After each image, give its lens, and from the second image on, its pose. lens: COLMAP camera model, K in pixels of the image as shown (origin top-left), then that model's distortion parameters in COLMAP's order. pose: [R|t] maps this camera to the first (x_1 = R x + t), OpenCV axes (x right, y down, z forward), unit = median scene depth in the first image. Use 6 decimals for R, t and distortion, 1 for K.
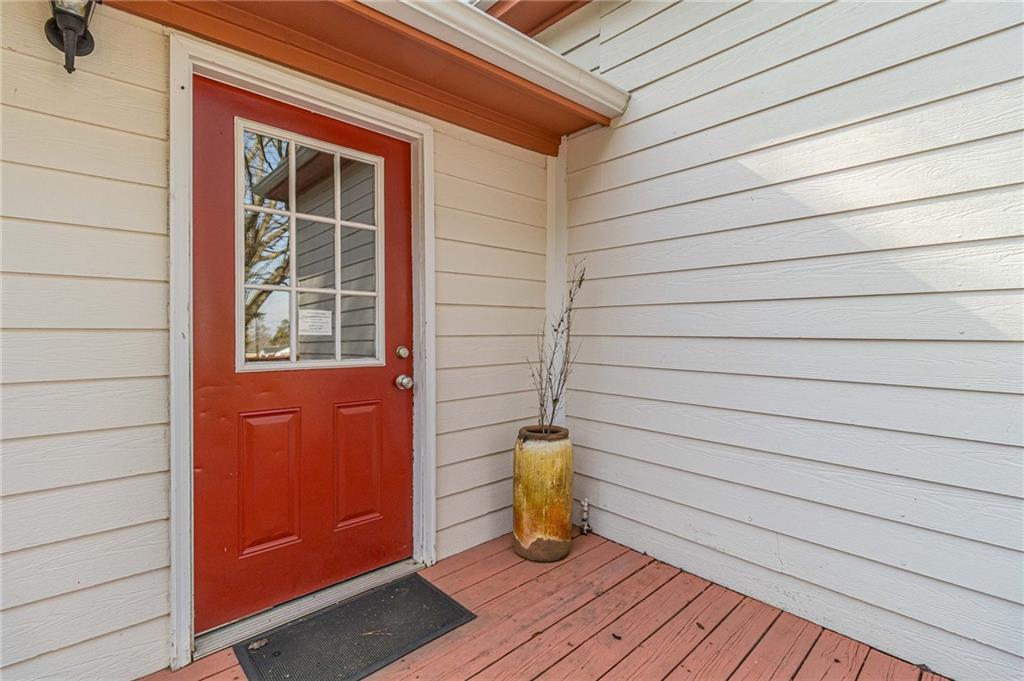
lens RADIAL K [[474.9, 0, 511.6], [0, 474.9, 332.5], [0, 0, 1]] dist [0.009145, -0.001711]
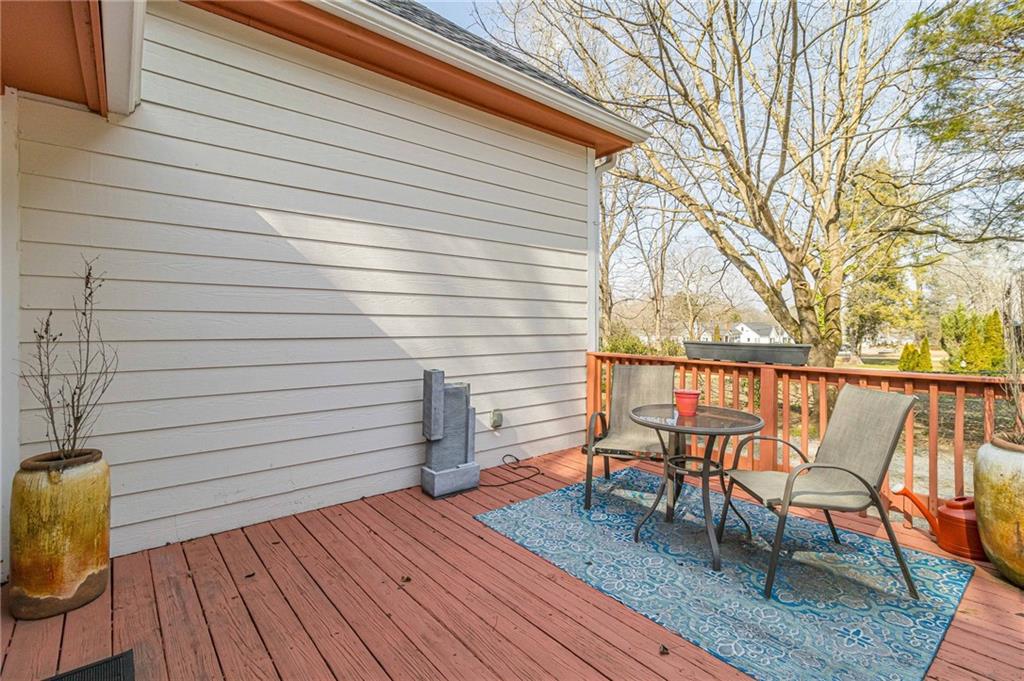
lens RADIAL K [[474.9, 0, 522.0], [0, 474.9, 336.0], [0, 0, 1]] dist [0.009145, -0.001711]
pose [[0.029993, -0.020190, 0.999346, -0.804944], [0.008844, 0.999762, 0.019933, -0.017063], [-0.999511, 0.008240, 0.030165, 0.180652]]
